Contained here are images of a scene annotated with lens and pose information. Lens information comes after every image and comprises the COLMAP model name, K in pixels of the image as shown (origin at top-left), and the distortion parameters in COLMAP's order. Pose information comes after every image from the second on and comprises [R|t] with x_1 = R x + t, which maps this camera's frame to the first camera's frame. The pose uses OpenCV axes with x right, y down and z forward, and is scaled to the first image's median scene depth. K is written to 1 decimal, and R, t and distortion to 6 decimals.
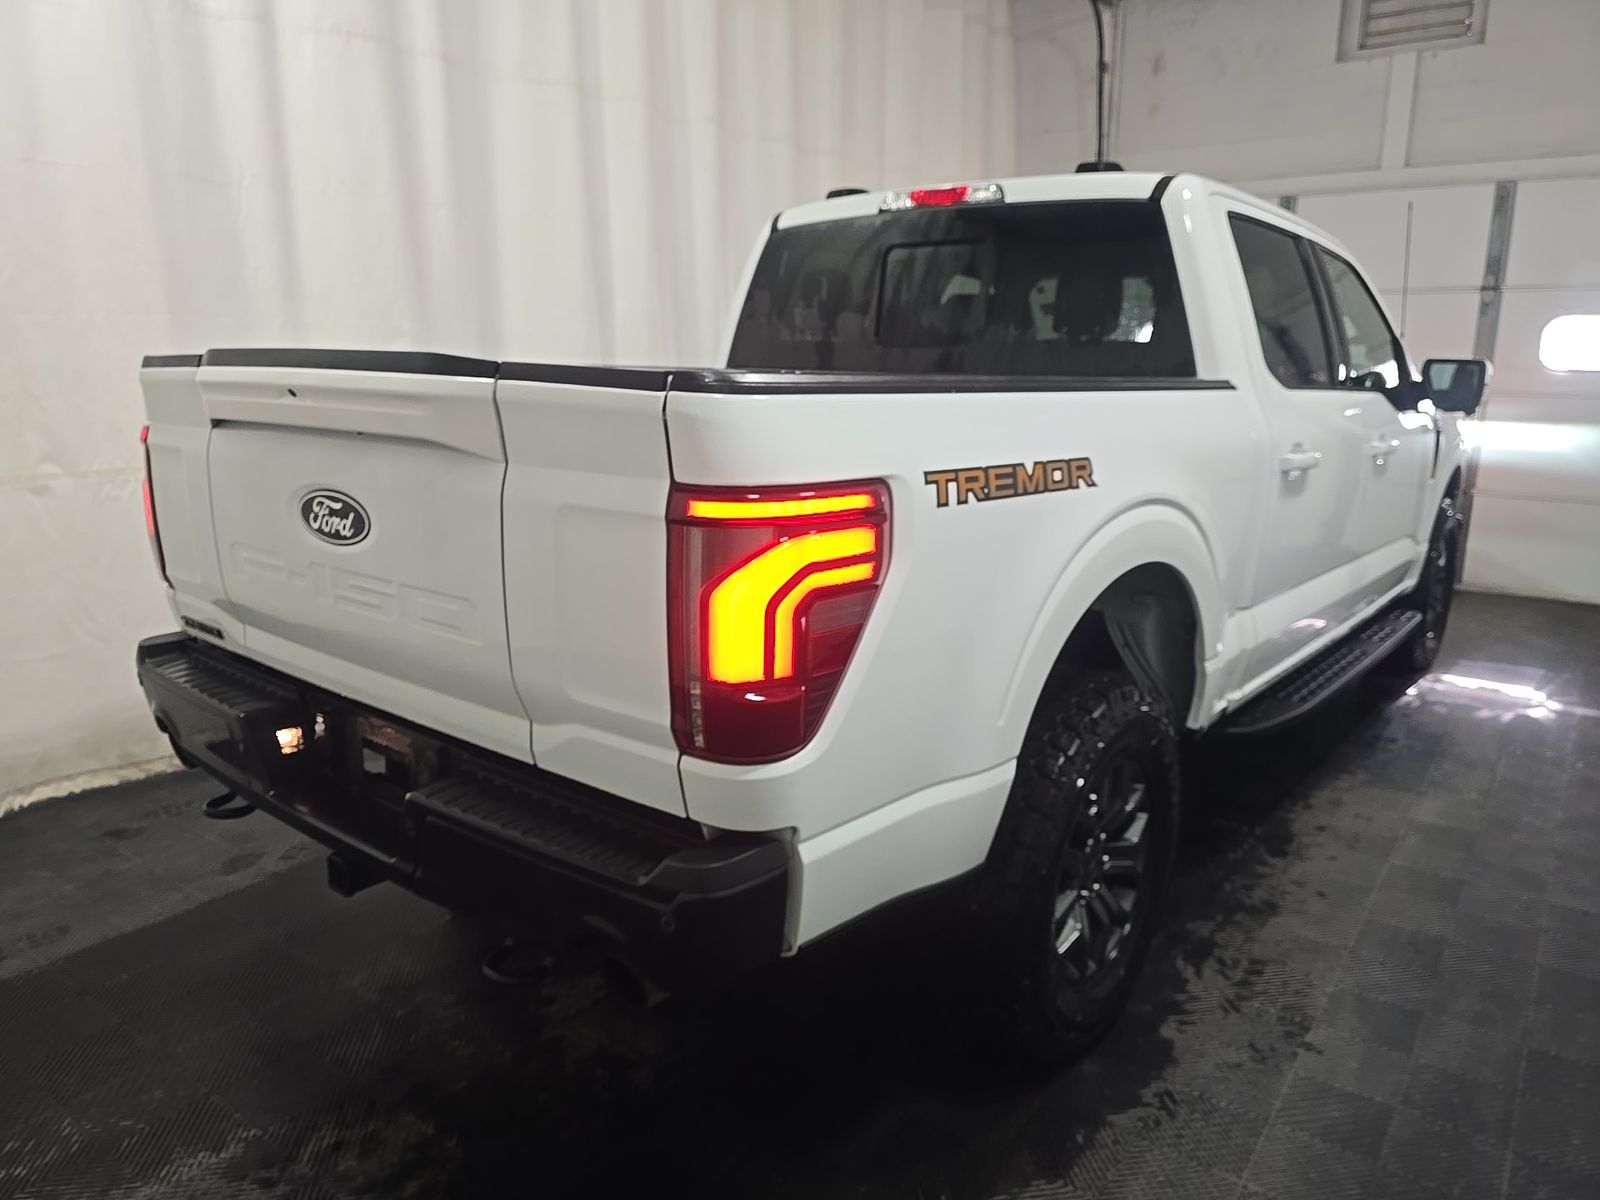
lens RADIAL K [[1076.3, 0, 813.1], [0, 1076.3, 598.6], [0, 0, 1]] dist [0.073098, -0.080931]
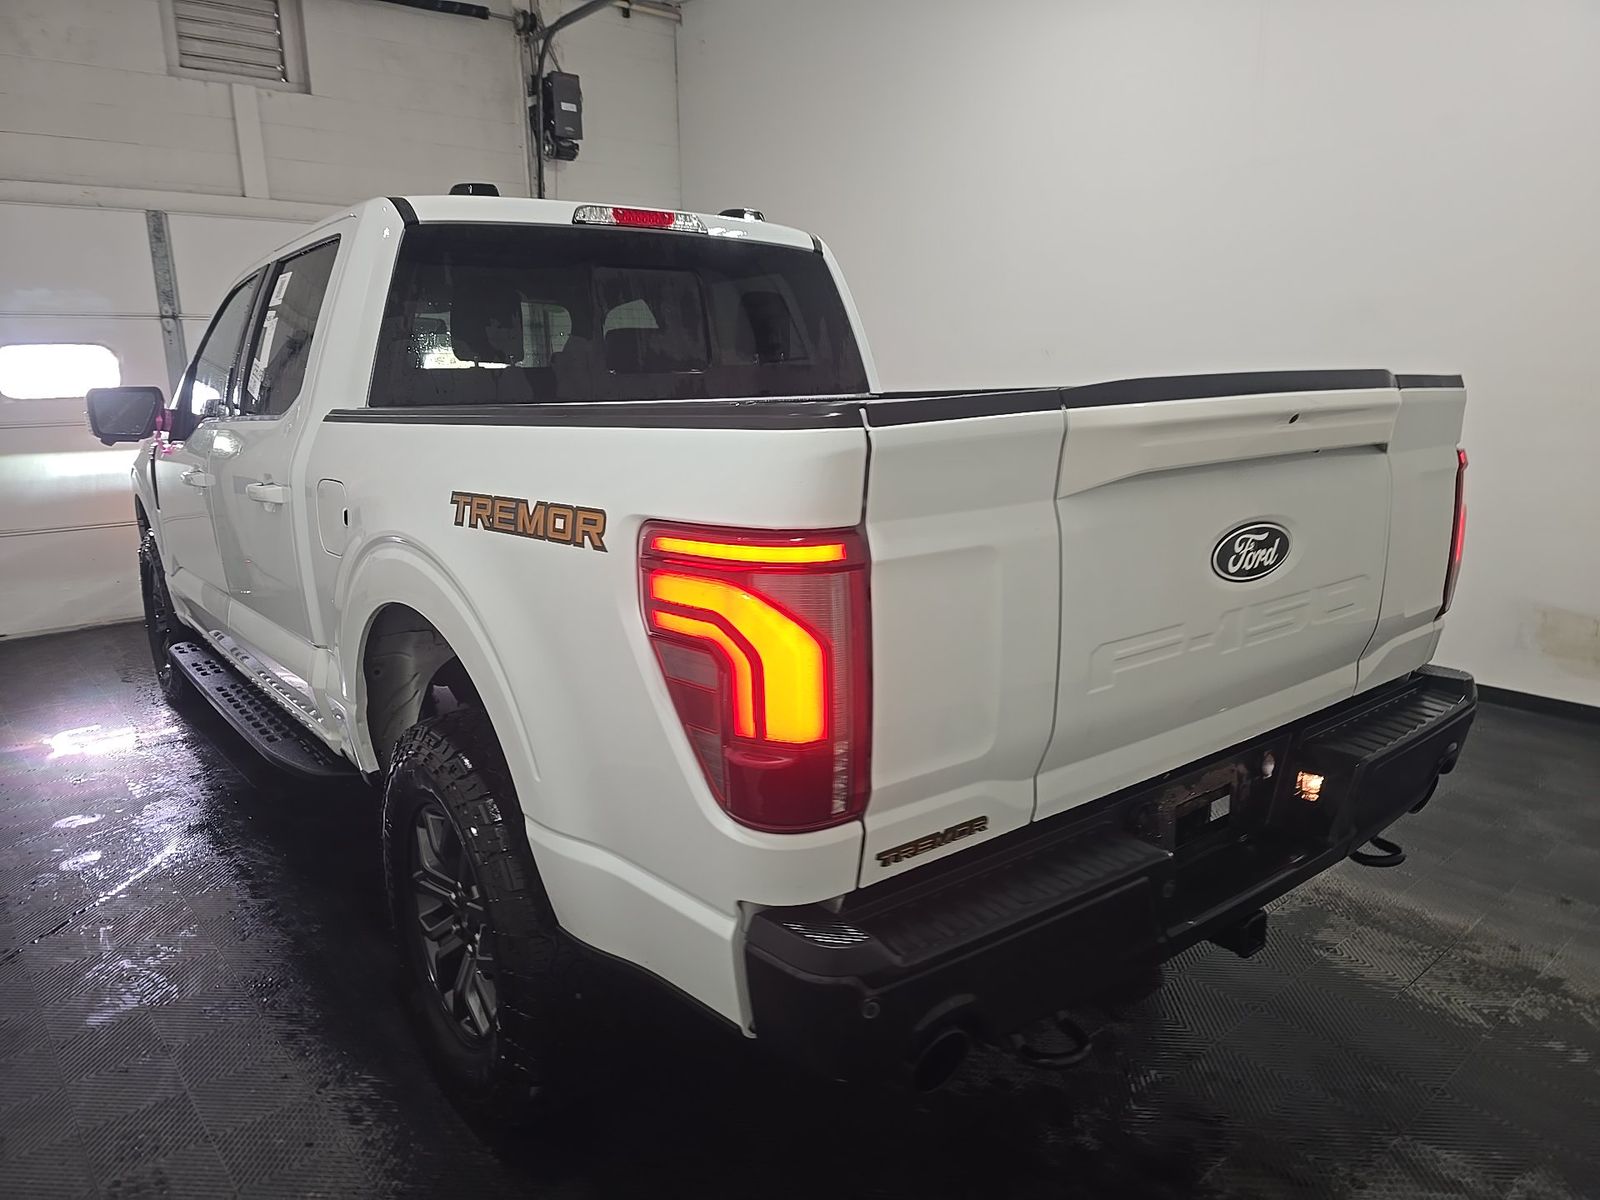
lens RADIAL K [[1076.3, 0, 813.1], [0, 1076.3, 598.6], [0, 0, 1]] dist [0.073098, -0.080931]
pose [[0.227908, -0.212472, 0.950218, -1.404544], [0.235236, 0.959007, 0.158016, -0.269005], [-0.944839, 0.187512, 0.268547, 1.099229]]
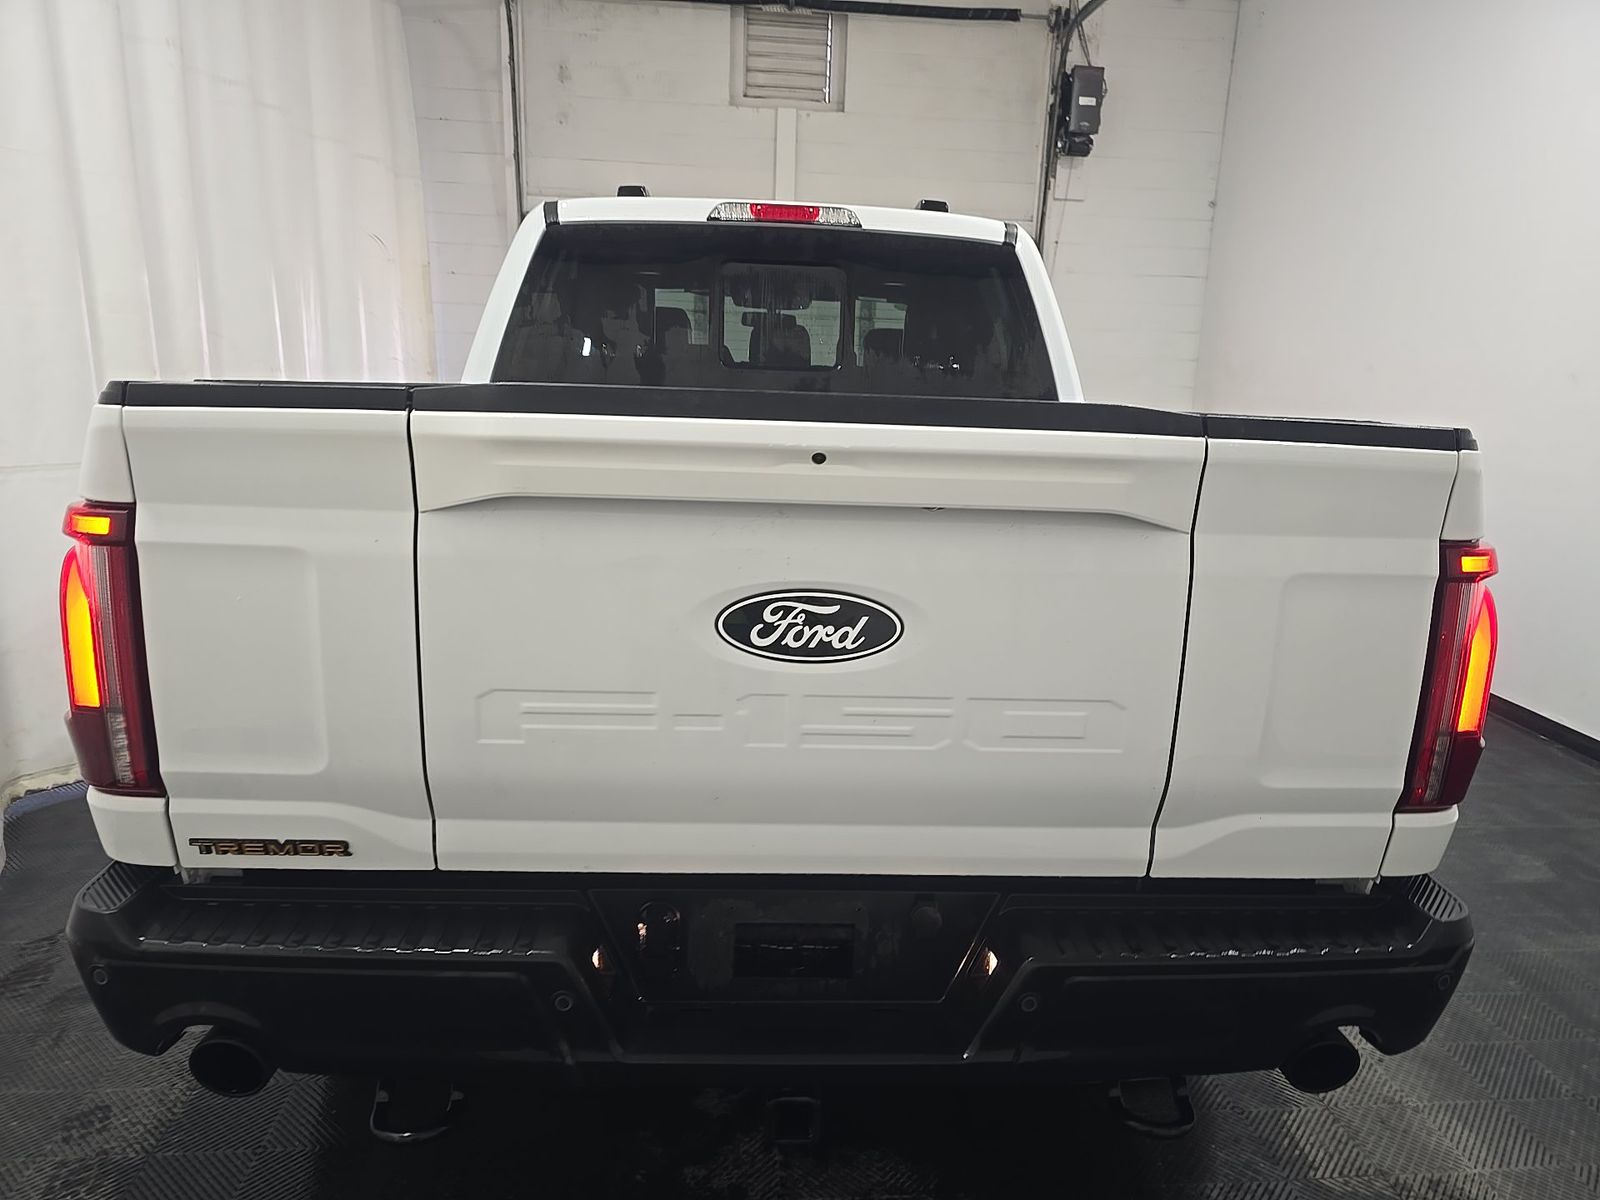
lens RADIAL K [[1076.3, 0, 813.1], [0, 1076.3, 598.6], [0, 0, 1]] dist [0.073098, -0.080931]
pose [[0.746310, -0.120799, 0.654545, -0.890453], [0.117826, 0.991839, 0.048704, -0.125509], [-0.655086, 0.040774, 0.754453, 0.455438]]
